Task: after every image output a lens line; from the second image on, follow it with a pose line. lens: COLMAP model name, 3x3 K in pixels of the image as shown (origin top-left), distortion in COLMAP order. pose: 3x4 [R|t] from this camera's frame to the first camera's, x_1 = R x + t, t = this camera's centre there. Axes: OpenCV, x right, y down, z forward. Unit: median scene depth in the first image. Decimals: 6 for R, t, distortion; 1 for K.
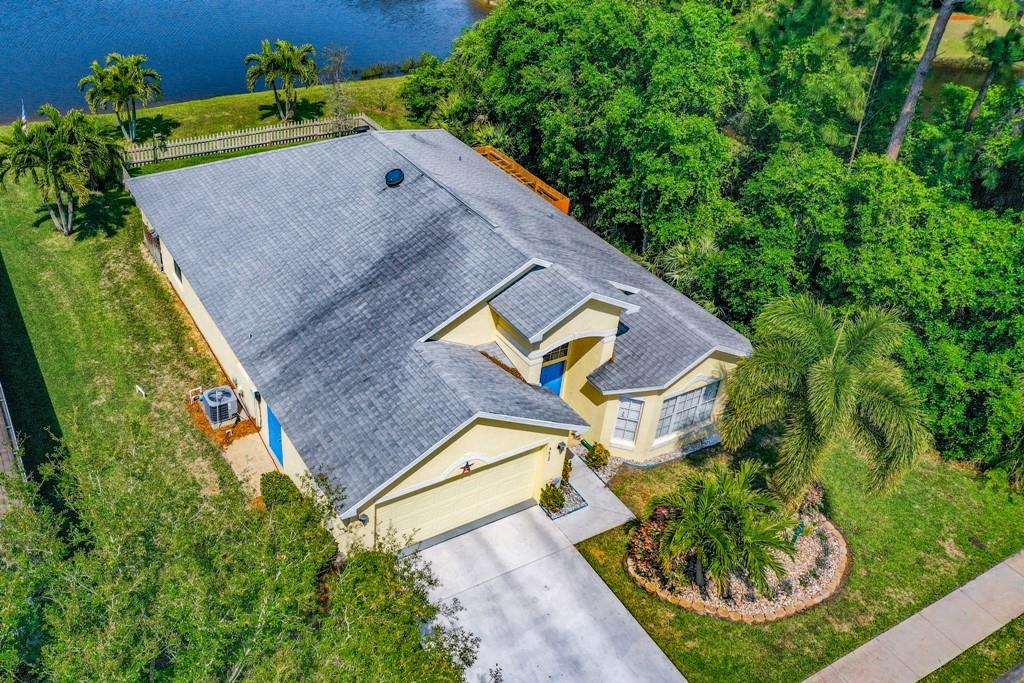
lens RADIAL K [[922.3, 0, 505.1], [0, 922.3, 341.1], [0, 0, 1]] dist [0.001590, -0.005297]
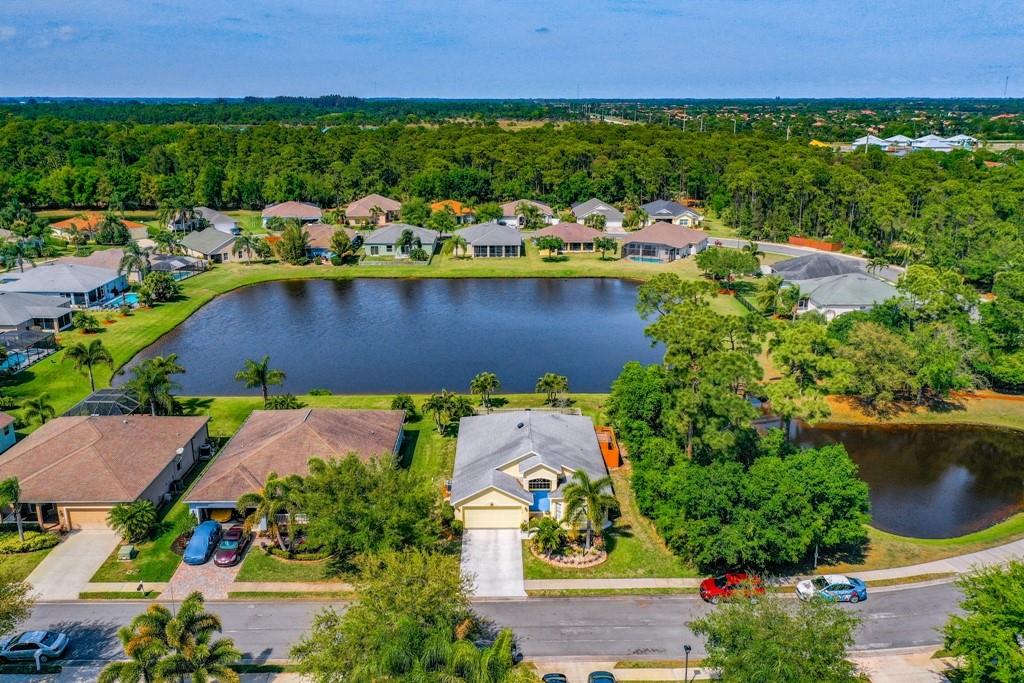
lens RADIAL K [[823.7, 0, 510.3], [0, 823.7, 345.2], [0, 0, 1]] dist [0.010127, 0.001237]
pose [[0.861426, 0.080845, -0.501407, 0.954468], [-0.233068, 0.940085, -0.248838, 0.206413], [0.451248, 0.331218, 0.828656, -1.088323]]
